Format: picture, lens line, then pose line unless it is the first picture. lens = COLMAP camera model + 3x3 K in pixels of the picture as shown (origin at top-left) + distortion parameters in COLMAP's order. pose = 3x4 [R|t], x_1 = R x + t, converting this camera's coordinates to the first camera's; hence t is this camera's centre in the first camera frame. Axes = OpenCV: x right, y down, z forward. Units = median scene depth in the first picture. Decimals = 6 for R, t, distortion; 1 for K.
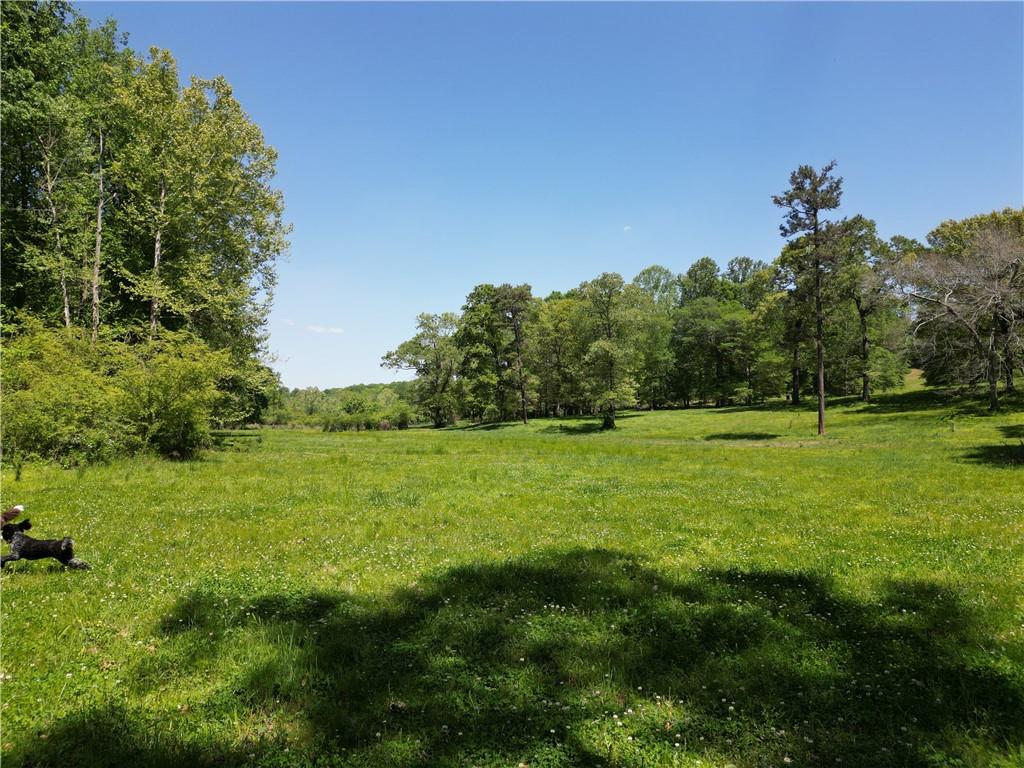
lens RADIAL K [[704.9, 0, 516.2], [0, 704.9, 379.5], [0, 0, 1]] dist [0.039654, -0.030723]
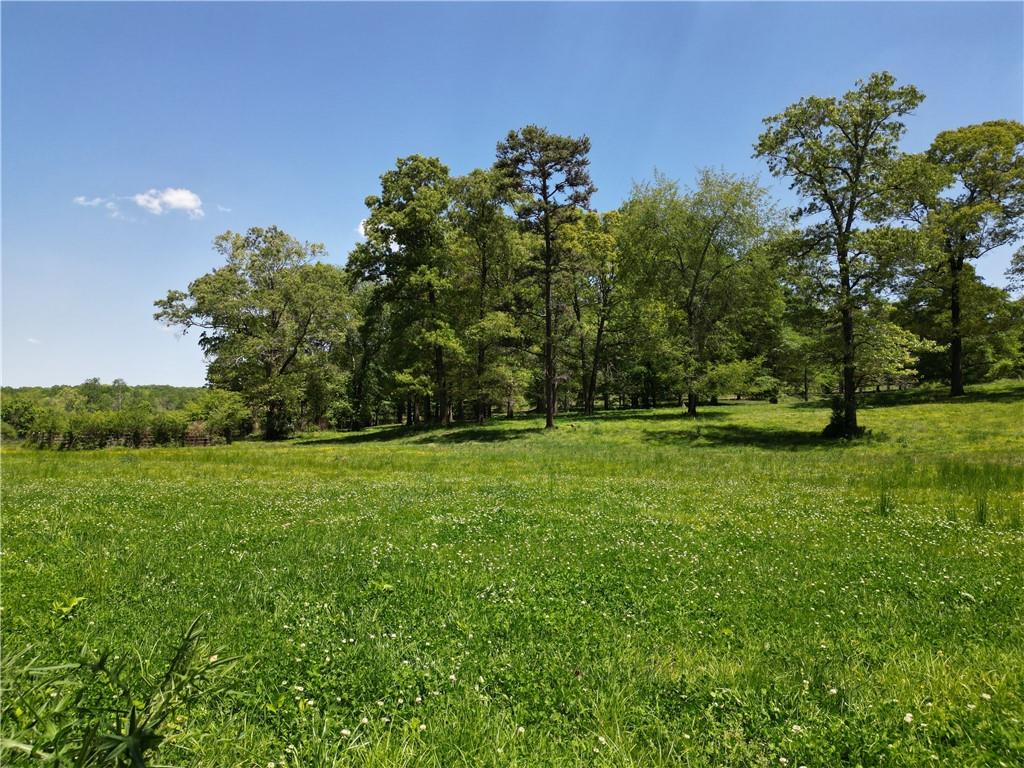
lens RADIAL K [[704.9, 0, 511.8], [0, 704.9, 381.5], [0, 0, 1]] dist [0.039654, -0.030723]
pose [[0.922402, 0.023787, 0.385497, -0.173945], [-0.019245, 0.999692, -0.015637, 0.033770], [-0.385751, 0.007005, 0.922576, 0.495939]]
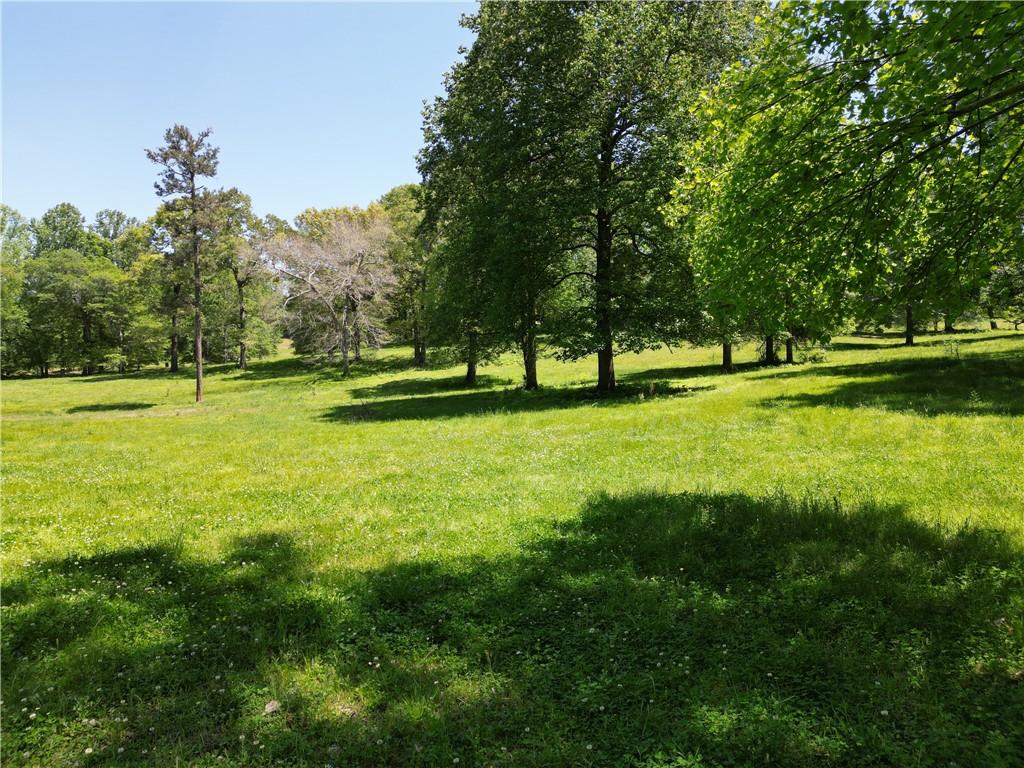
lens RADIAL K [[704.9, 0, 505.5], [0, 704.9, 376.2], [0, 0, 1]] dist [0.039654, -0.030723]
pose [[0.690499, -0.009336, 0.723273, 0.015041], [-0.020702, 0.999252, 0.032662, -0.000755], [-0.723037, -0.037526, 0.689790, -0.005900]]
